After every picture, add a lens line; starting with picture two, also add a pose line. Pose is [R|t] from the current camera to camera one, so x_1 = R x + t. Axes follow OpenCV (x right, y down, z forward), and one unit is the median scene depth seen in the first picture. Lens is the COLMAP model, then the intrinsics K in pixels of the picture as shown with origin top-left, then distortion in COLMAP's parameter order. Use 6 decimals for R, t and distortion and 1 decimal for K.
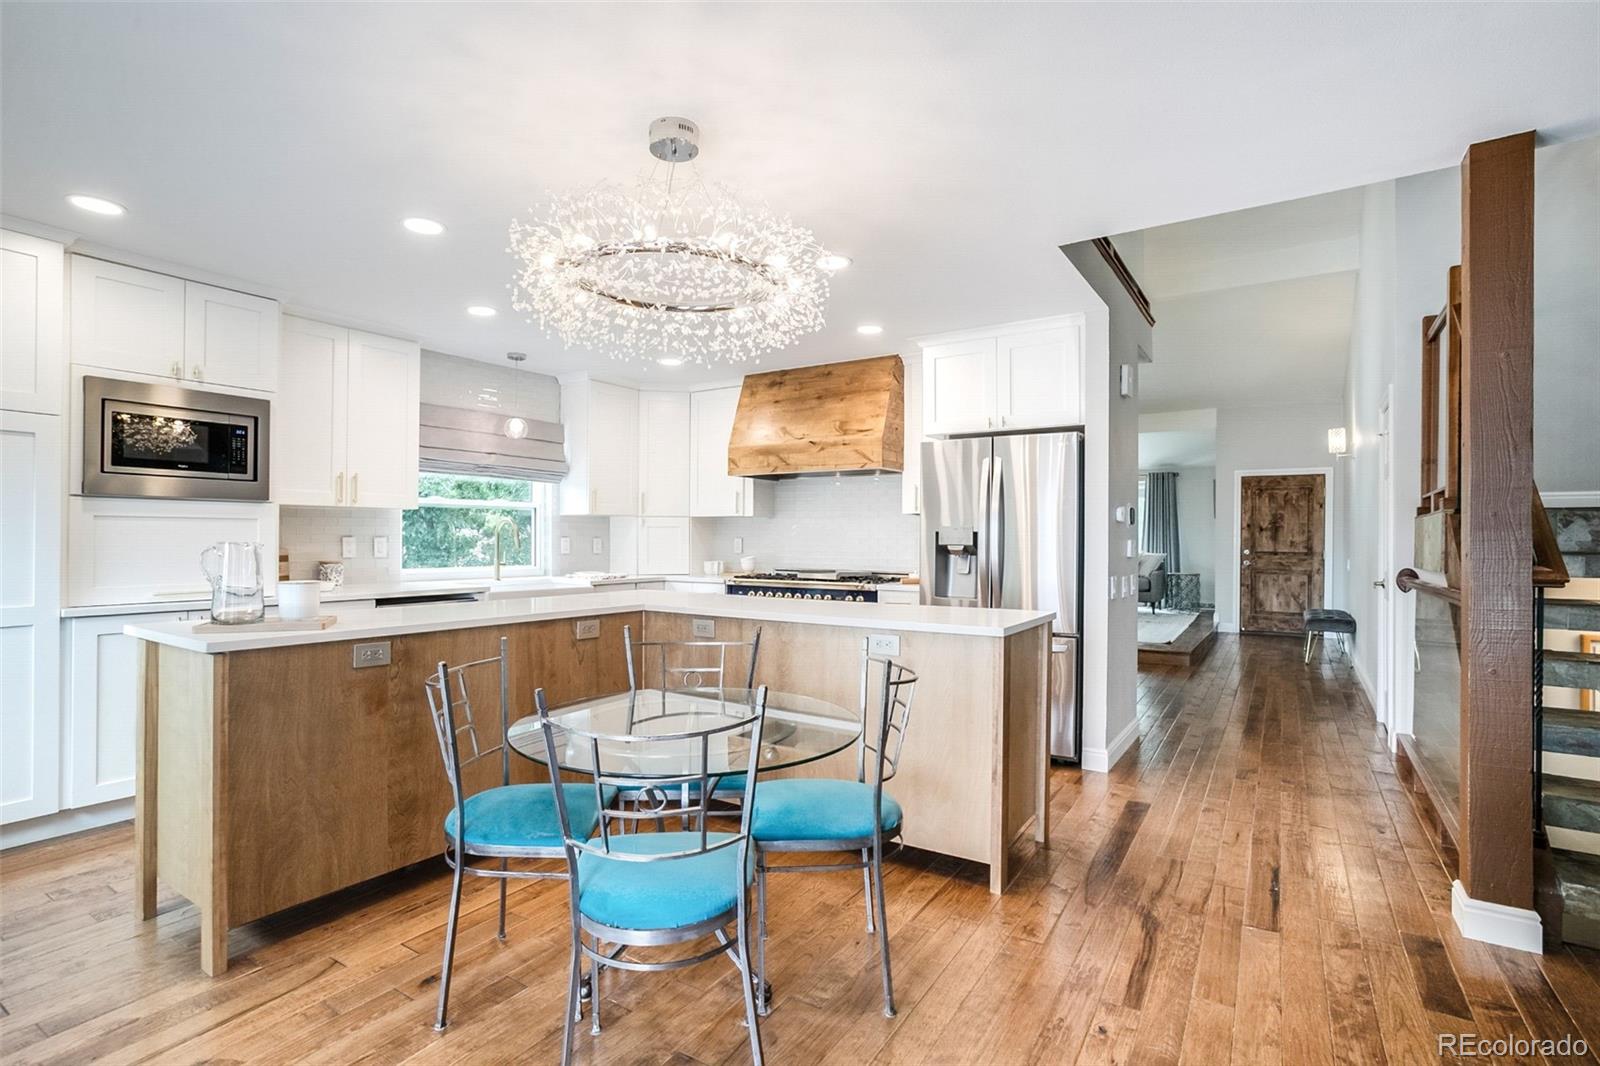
lens RADIAL K [[775.0, 0, 789.0], [0, 775.0, 538.3], [0, 0, 1]] dist [-0.035597, 0.013988]
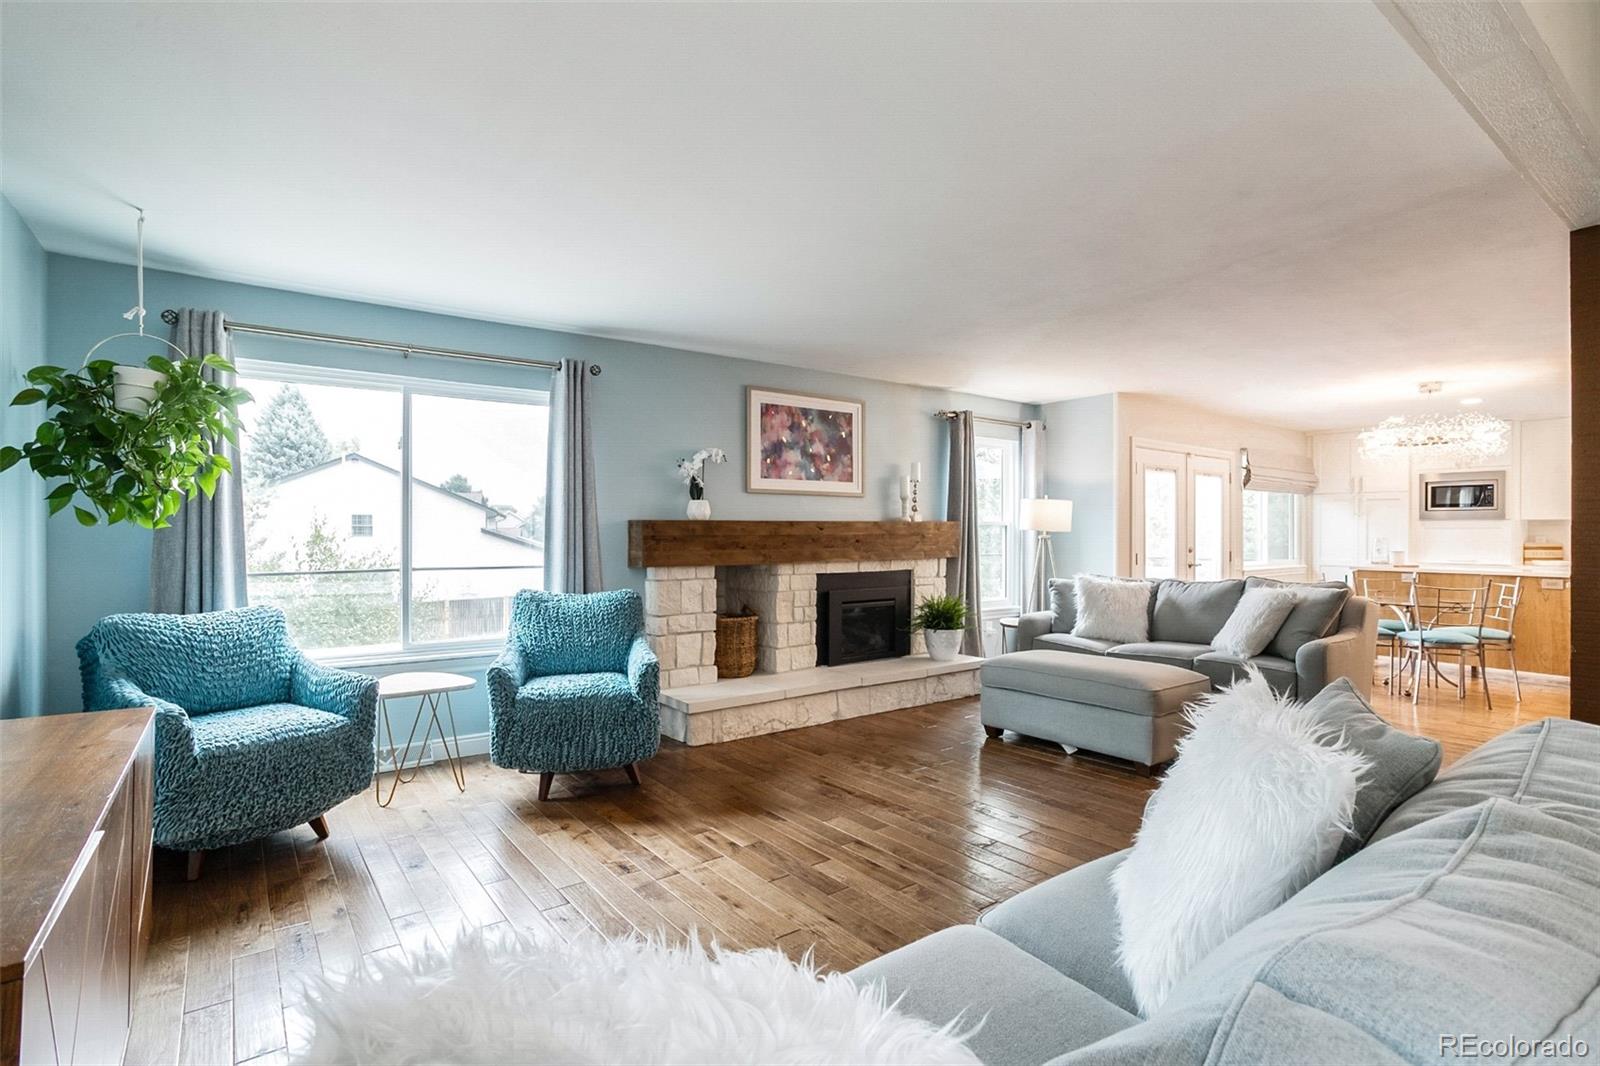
lens RADIAL K [[775.0, 0, 783.7], [0, 775.0, 532.5], [0, 0, 1]] dist [-0.035597, 0.013988]
pose [[-0.348156, -0.007348, -0.937408, 1.514891], [-0.004094, 0.999972, -0.006318, 0.007487], [0.937428, 0.001638, -0.348176, -0.084356]]
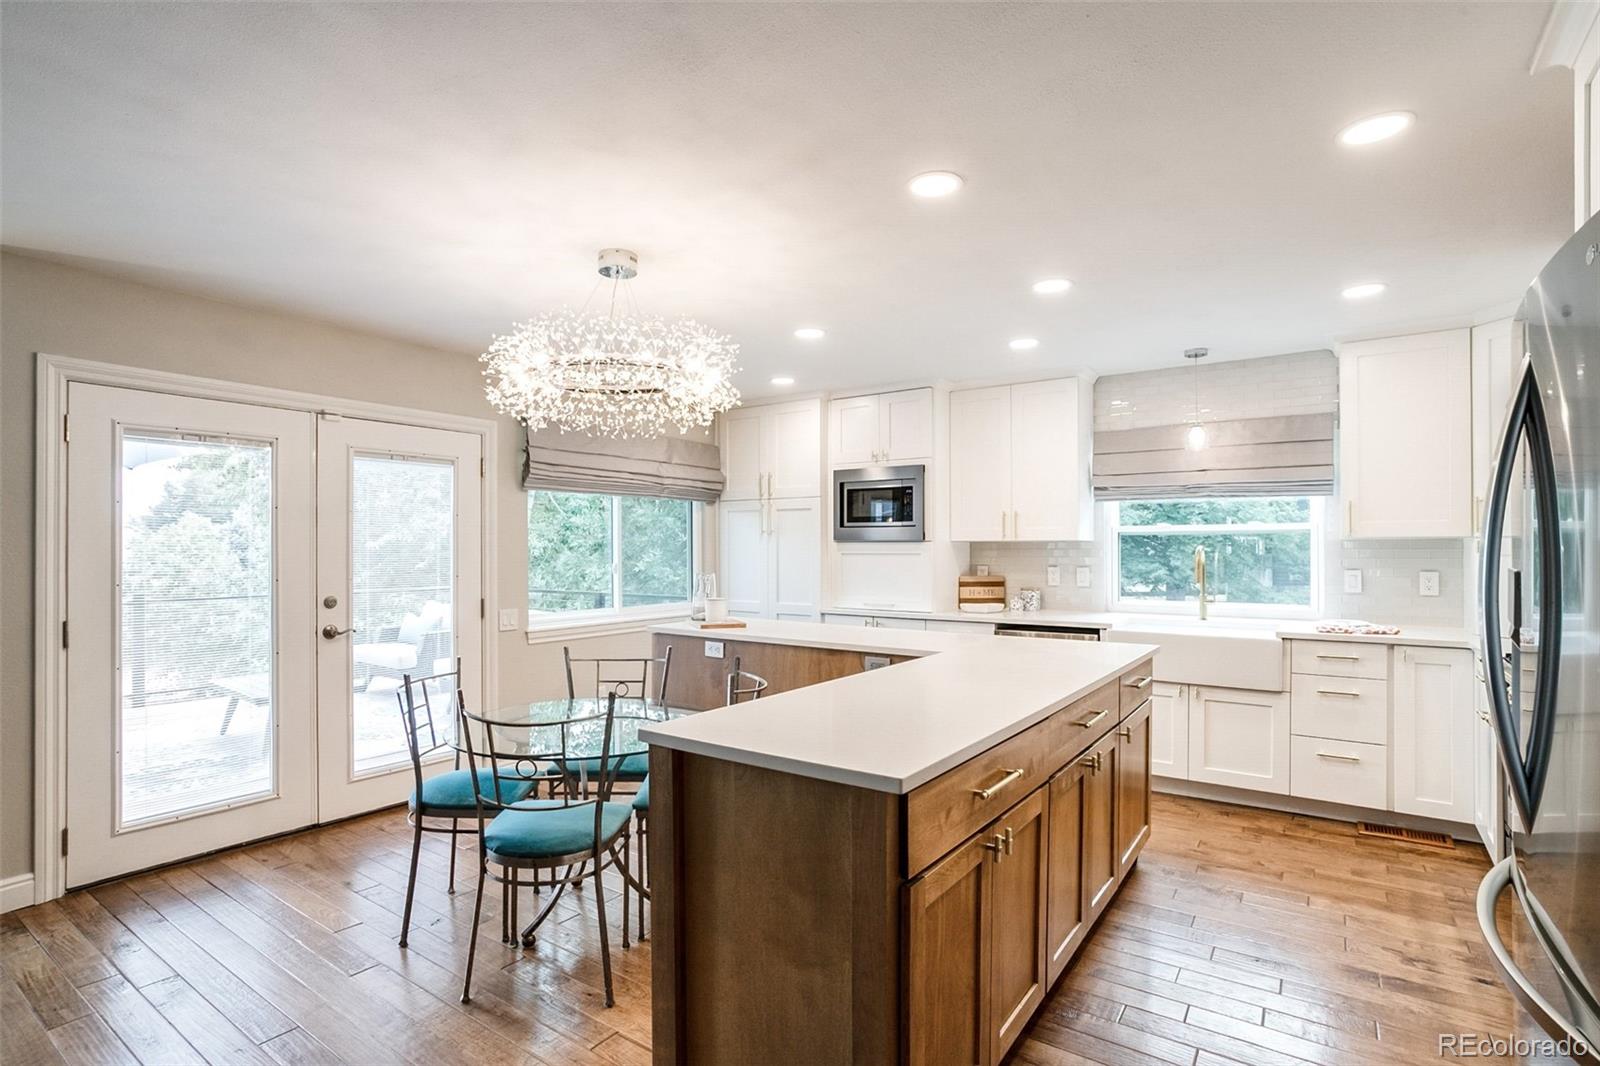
lens RADIAL K [[775.0, 0, 796.8], [0, 775.0, 554.0], [0, 0, 1]] dist [-0.035597, 0.013988]
pose [[-0.038981, 0.004665, -0.999229, 0.540914], [-0.000497, 0.999989, 0.004687, -0.024547], [0.999240, 0.000679, -0.038978, 0.661720]]
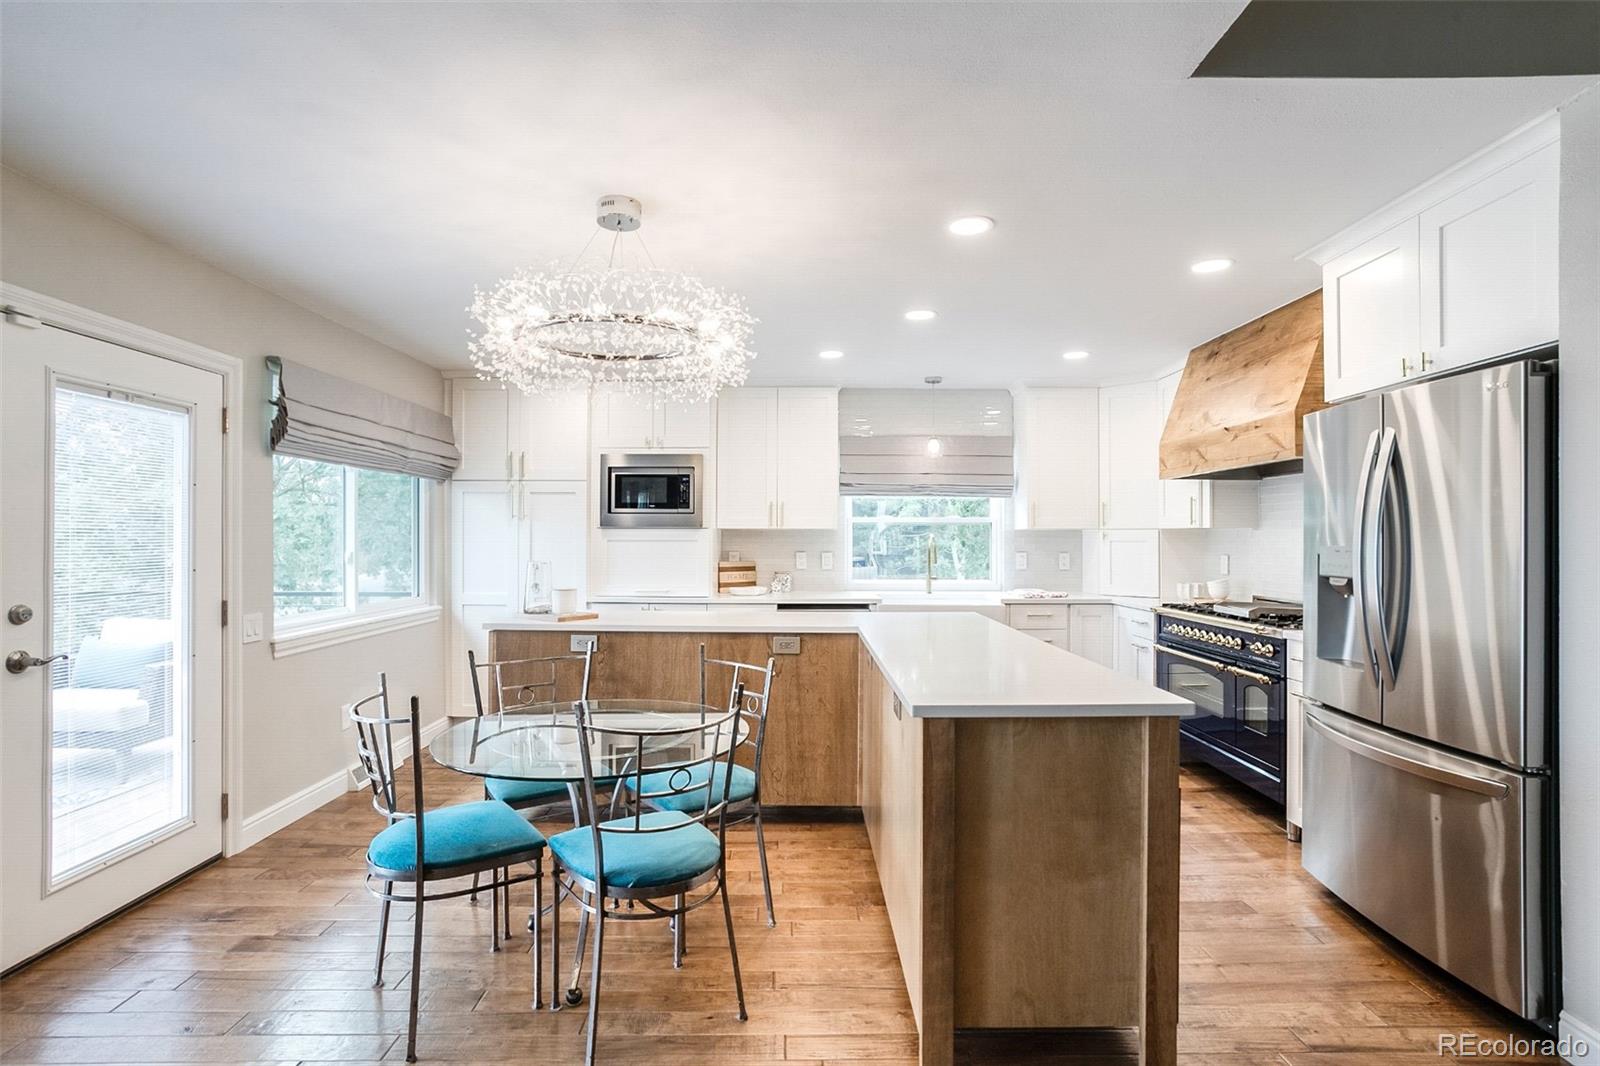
lens RADIAL K [[775.0, 0, 790.5], [0, 775.0, 536.1], [0, 0, 1]] dist [-0.035597, 0.013988]
pose [[0.547445, -0.003274, -0.836835, 0.457815], [-0.002436, 0.999982, -0.005505, -0.020132], [0.836838, 0.005052, 0.547427, 0.292828]]
